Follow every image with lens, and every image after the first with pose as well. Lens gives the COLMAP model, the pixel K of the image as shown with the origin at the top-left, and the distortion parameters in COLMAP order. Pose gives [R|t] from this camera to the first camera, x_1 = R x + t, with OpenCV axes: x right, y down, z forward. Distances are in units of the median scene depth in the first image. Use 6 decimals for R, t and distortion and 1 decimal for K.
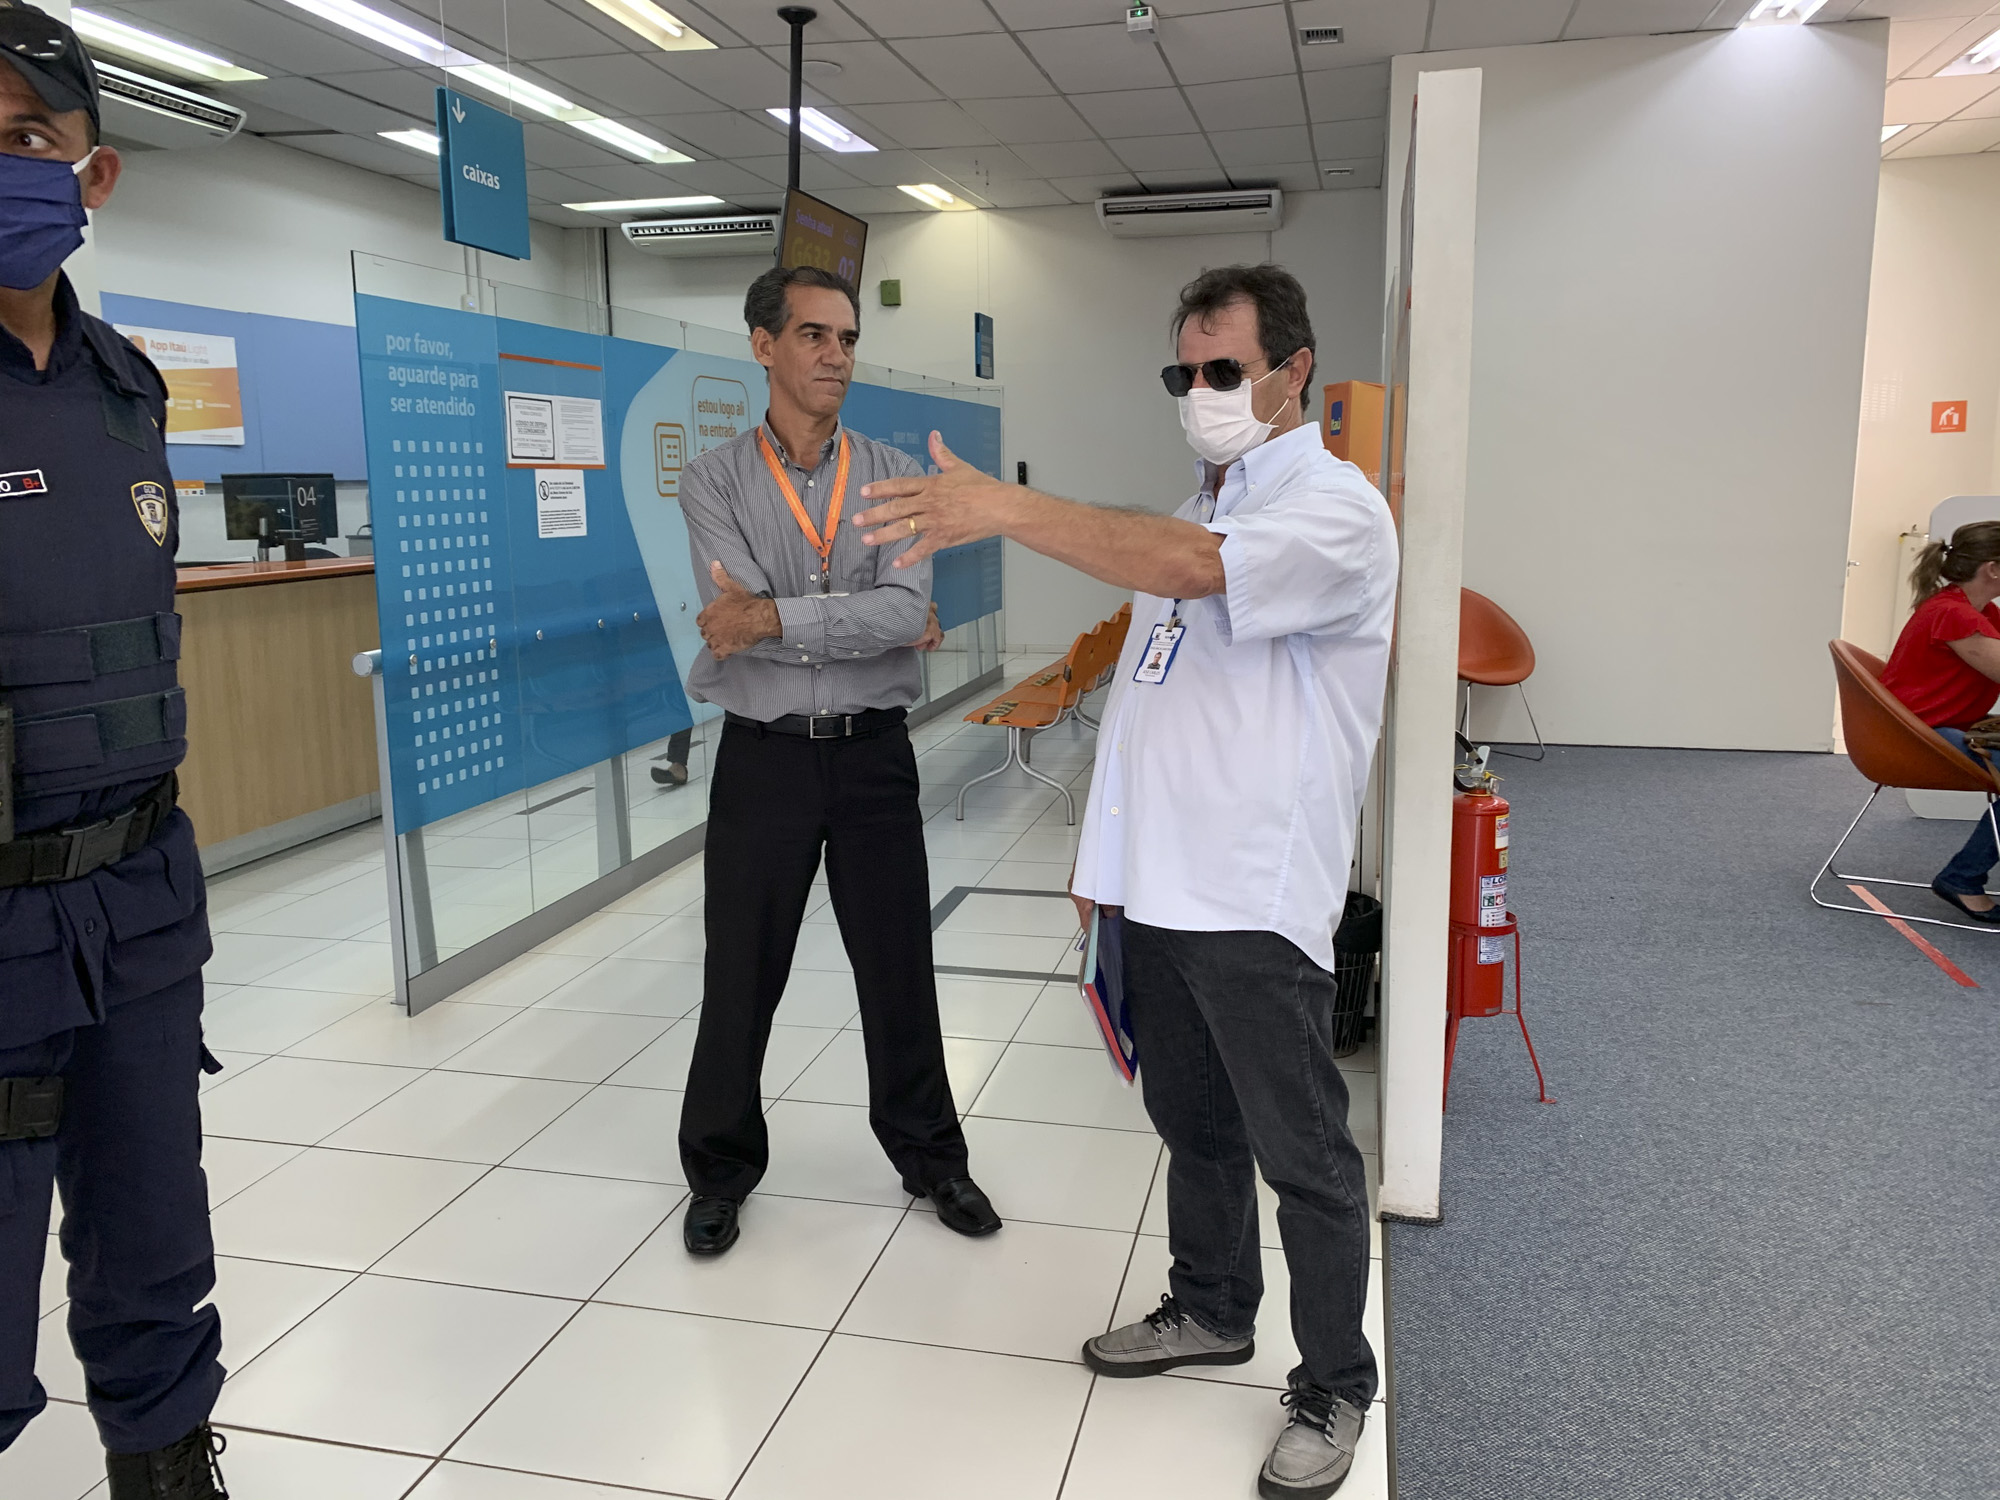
lens RADIAL K [[1556.5, 0, 987.0], [0, 1556.5, 720.4], [0, 0, 1]] dist [0.006416, -0.005654]
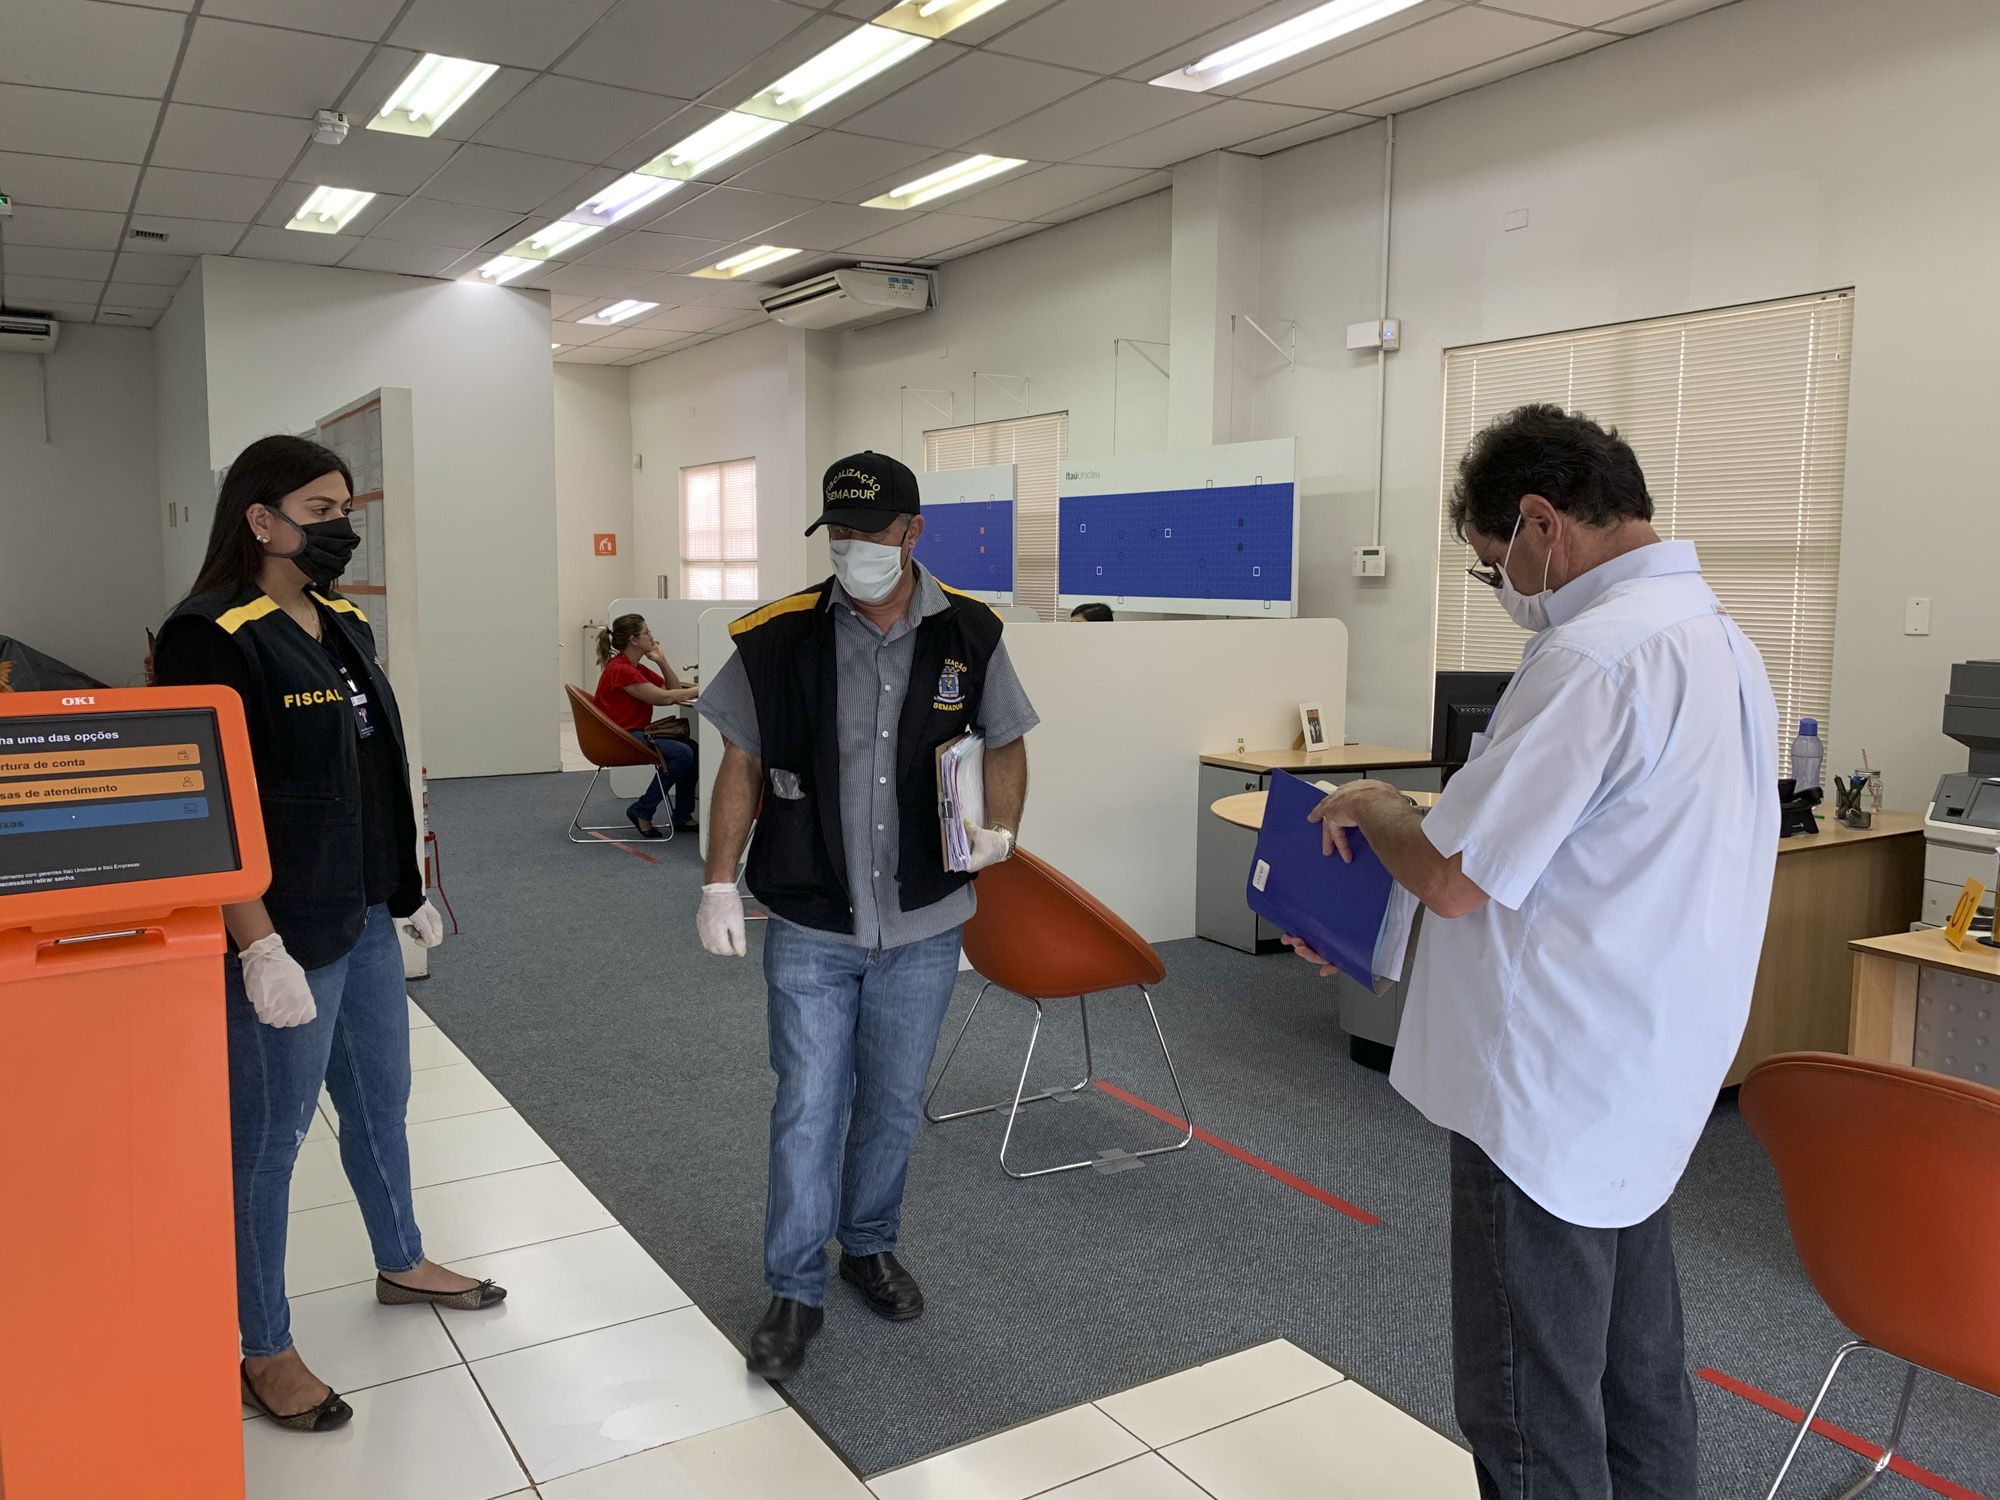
lens RADIAL K [[1554.1, 0, 1007.1], [0, 1554.1, 733.1], [0, 0, 1]] dist [0.006897, -0.003092]
pose [[0.693063, -0.054558, 0.718810, -0.348342], [0.094880, 0.995361, -0.015933, 0.075583], [-0.714606, 0.079243, 0.695024, -0.518515]]
